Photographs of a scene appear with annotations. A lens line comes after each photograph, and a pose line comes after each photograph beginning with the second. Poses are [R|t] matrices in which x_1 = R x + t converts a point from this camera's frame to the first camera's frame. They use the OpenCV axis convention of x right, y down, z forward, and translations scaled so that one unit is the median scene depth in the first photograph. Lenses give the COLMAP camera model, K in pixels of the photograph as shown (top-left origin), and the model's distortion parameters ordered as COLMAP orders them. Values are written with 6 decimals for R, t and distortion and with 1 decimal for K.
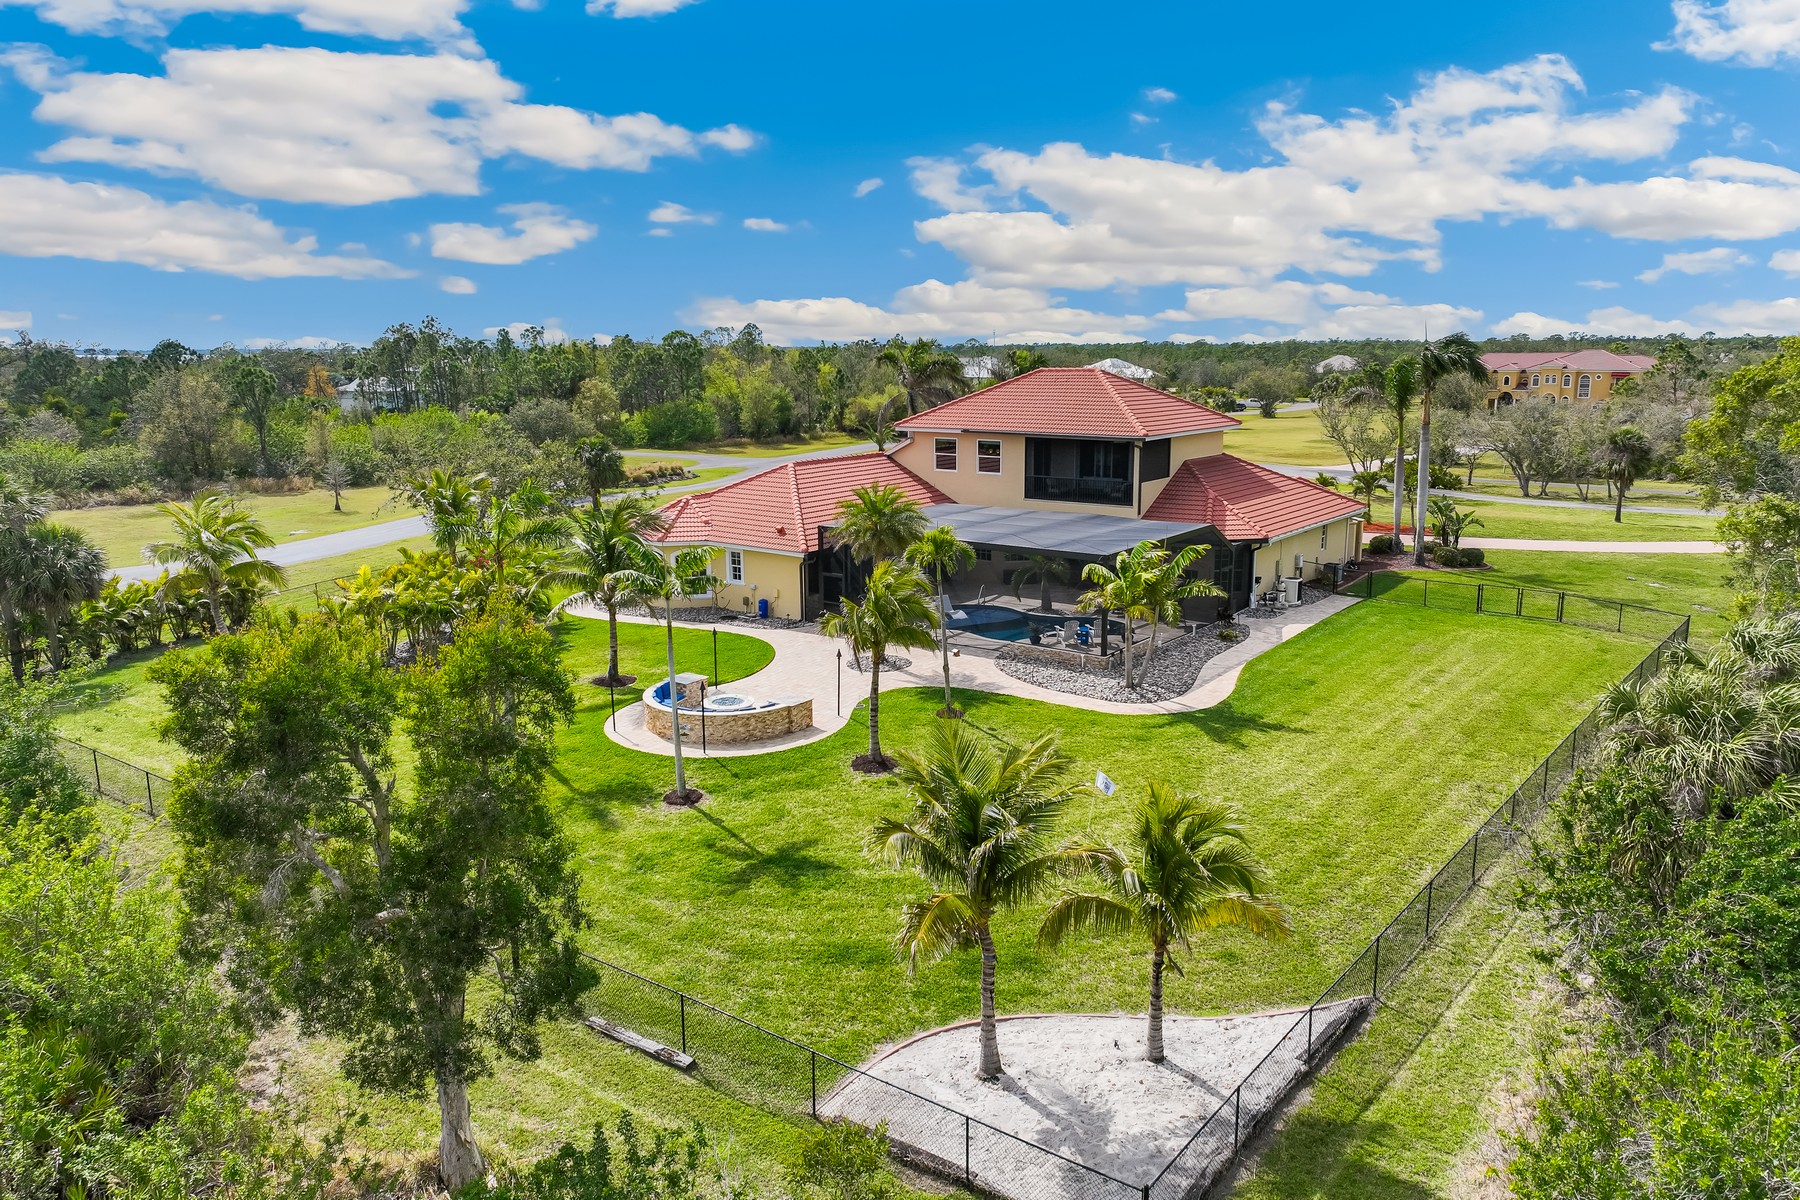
lens RADIAL K [[1249.5, 0, 910.1], [0, 1249.5, 599.3], [0, 0, 1]] dist [0.001619, -0.002025]
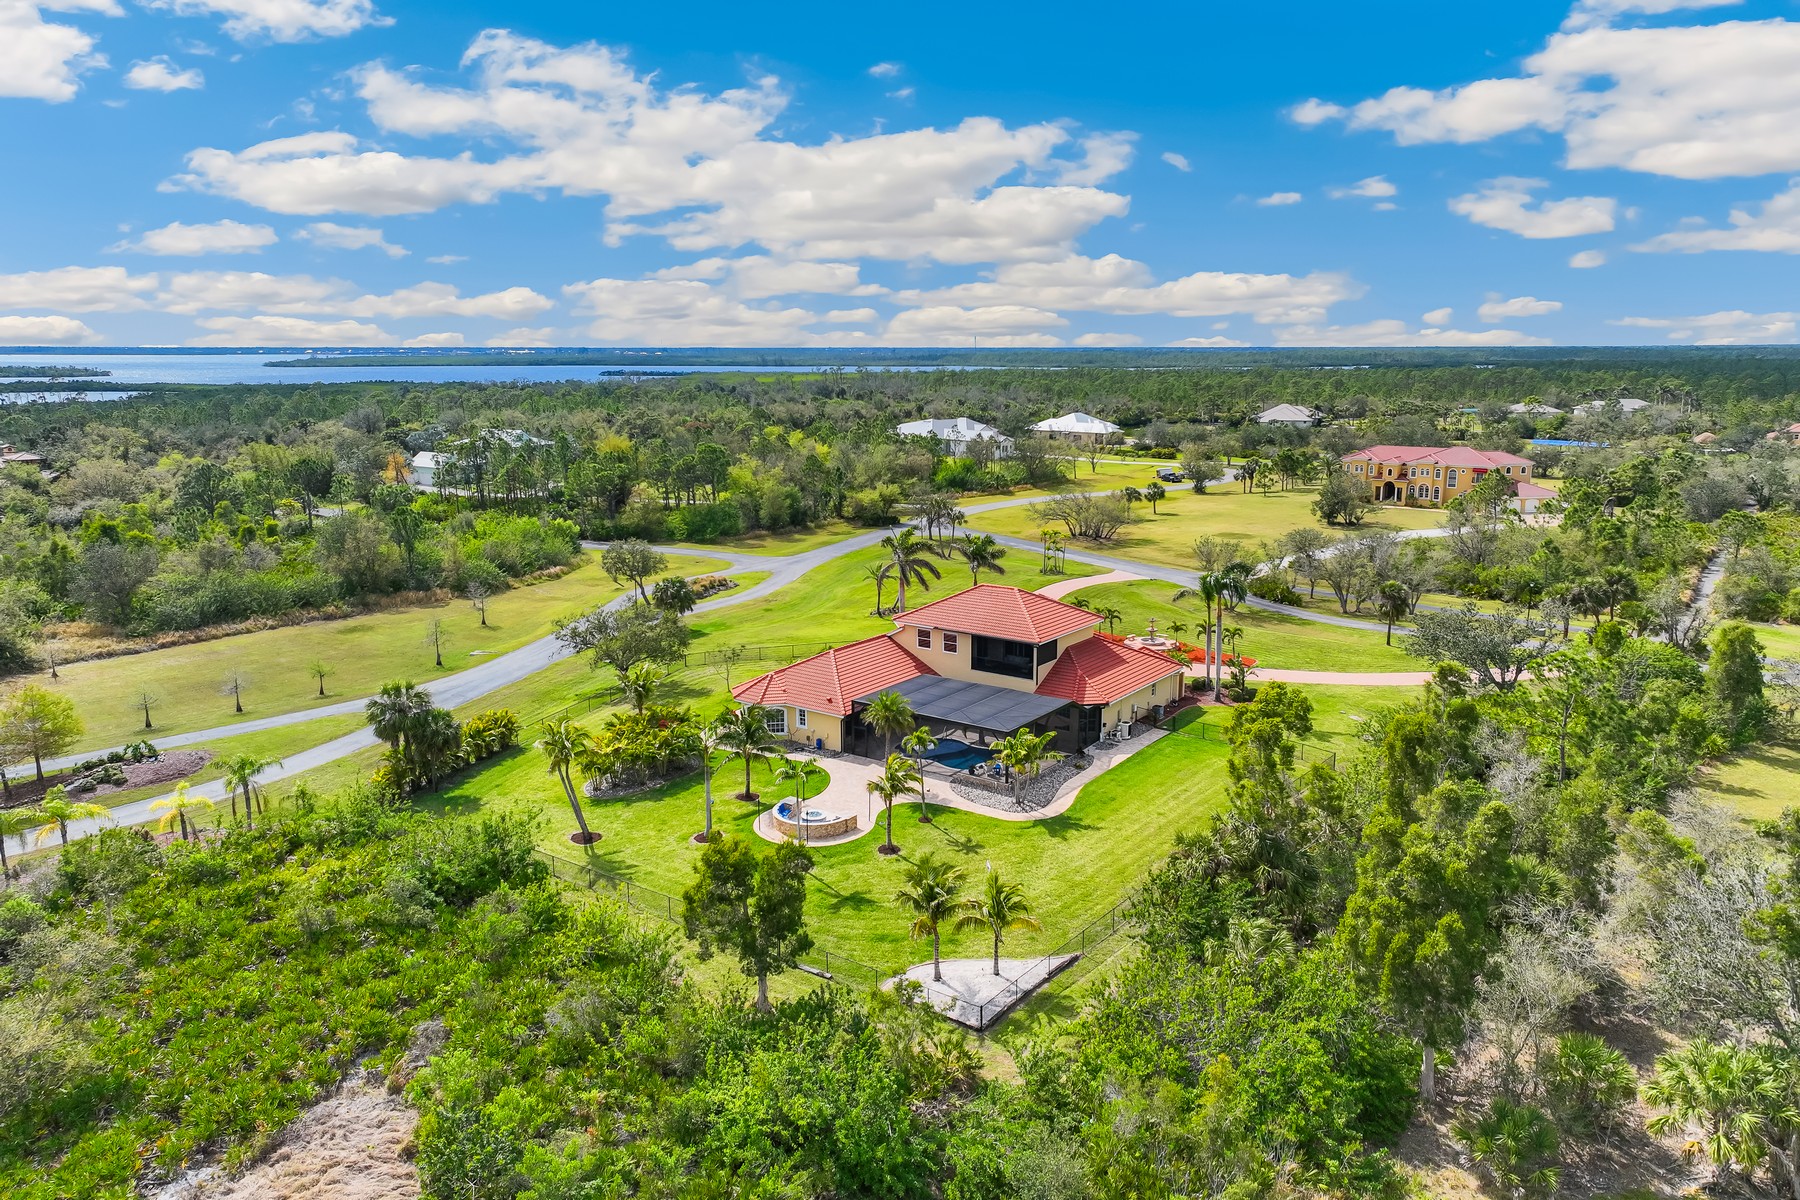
lens RADIAL K [[1249.5, 0, 910.1], [0, 1249.5, 599.3], [0, 0, 1]] dist [0.001619, -0.002025]
pose [[0.999886, 0.001753, 0.015000, -0.019883], [-0.001785, 0.999996, 0.002136, -0.232981], [-0.014996, -0.002162, 0.999885, -0.874333]]
